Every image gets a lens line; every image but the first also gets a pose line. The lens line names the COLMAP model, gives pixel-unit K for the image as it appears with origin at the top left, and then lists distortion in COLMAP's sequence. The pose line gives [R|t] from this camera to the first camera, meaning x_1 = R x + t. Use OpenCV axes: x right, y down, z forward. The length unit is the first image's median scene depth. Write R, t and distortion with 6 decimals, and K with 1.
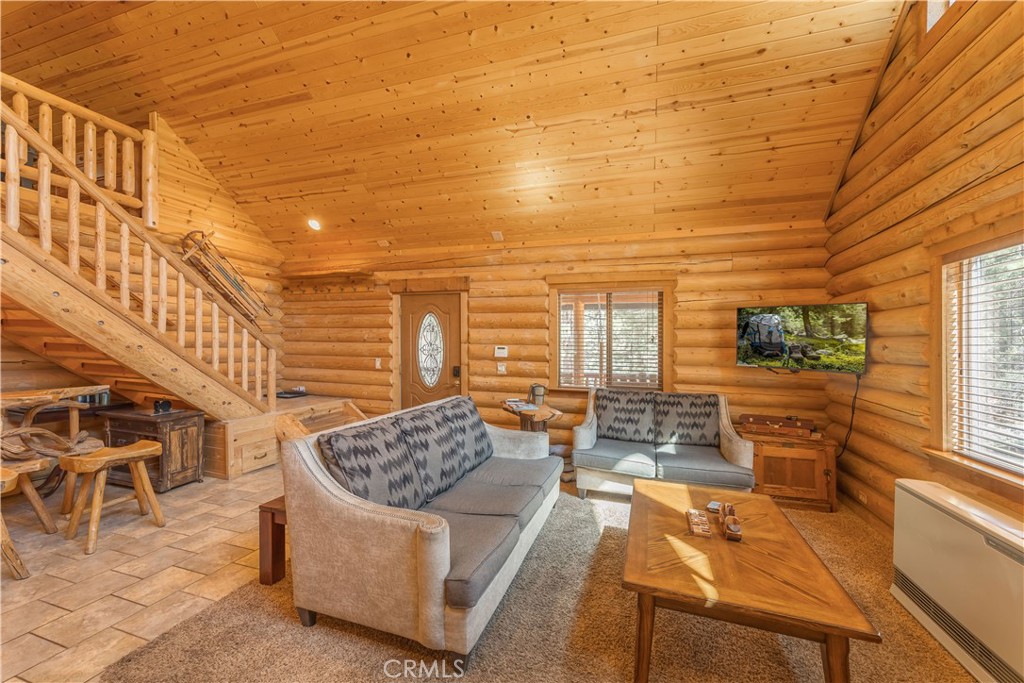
lens RADIAL K [[399.8, 0, 525.1], [0, 399.8, 347.1], [0, 0, 1]] dist [-0.000078, 0.001403]
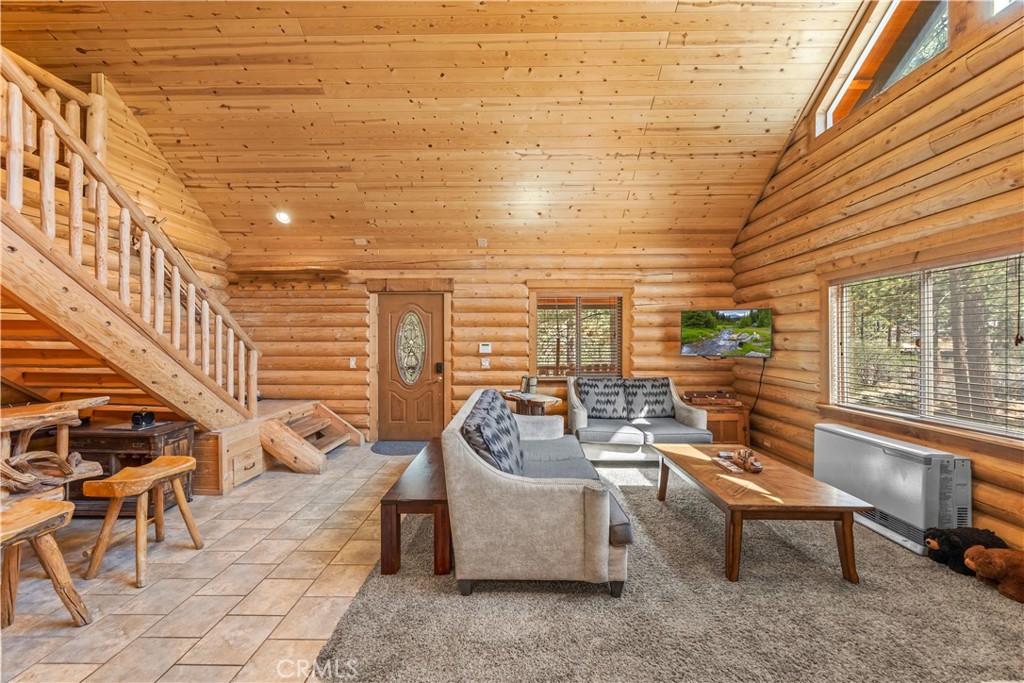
lens RADIAL K [[399.8, 0, 478.9], [0, 399.8, 340.3], [0, 0, 1]] dist [-0.000078, 0.001403]
pose [[0.952122, -0.014993, 0.305350, -0.516746], [0.016624, 0.999858, -0.002741, -0.008941], [-0.305265, 0.007686, 0.952236, -0.051418]]
